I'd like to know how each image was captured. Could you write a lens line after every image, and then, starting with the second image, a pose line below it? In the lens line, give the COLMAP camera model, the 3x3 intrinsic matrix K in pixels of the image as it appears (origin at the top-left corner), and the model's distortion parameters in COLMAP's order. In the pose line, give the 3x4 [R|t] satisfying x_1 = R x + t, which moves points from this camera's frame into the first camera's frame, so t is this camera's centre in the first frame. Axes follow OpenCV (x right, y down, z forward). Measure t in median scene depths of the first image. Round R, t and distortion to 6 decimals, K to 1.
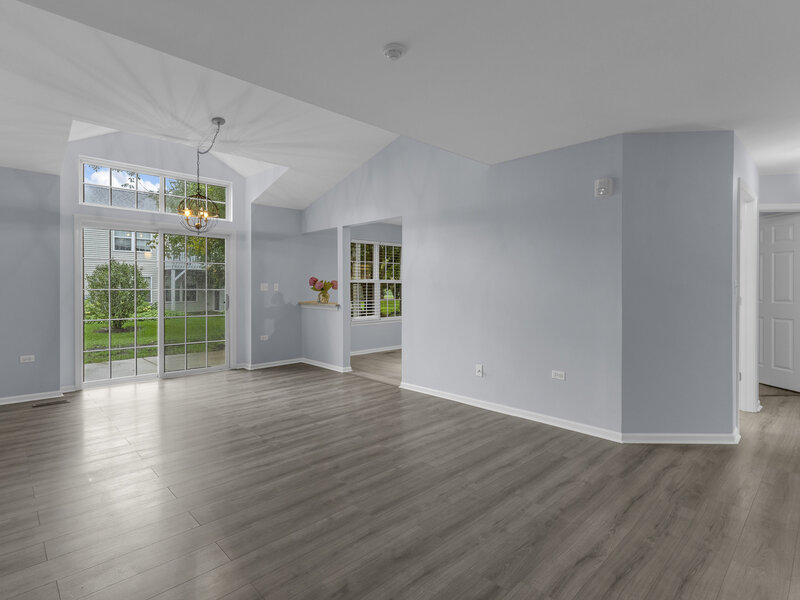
lens RADIAL K [[426.4, 0, 399.9], [0, 426.4, 294.6], [0, 0, 1]] dist [0.013160, 0.004773]
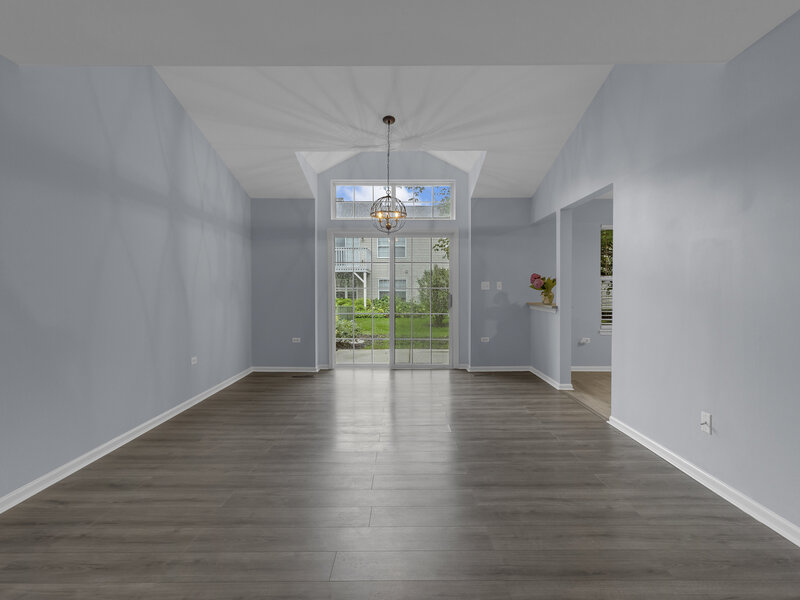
lens RADIAL K [[426.4, 0, 401.0], [0, 426.4, 299.6], [0, 0, 1]] dist [0.013160, 0.004773]
pose [[0.723752, 0.013880, -0.689920, 0.207129], [-0.008912, 0.999902, 0.010768, 0.004816], [0.690002, -0.001645, 0.723805, 0.203496]]
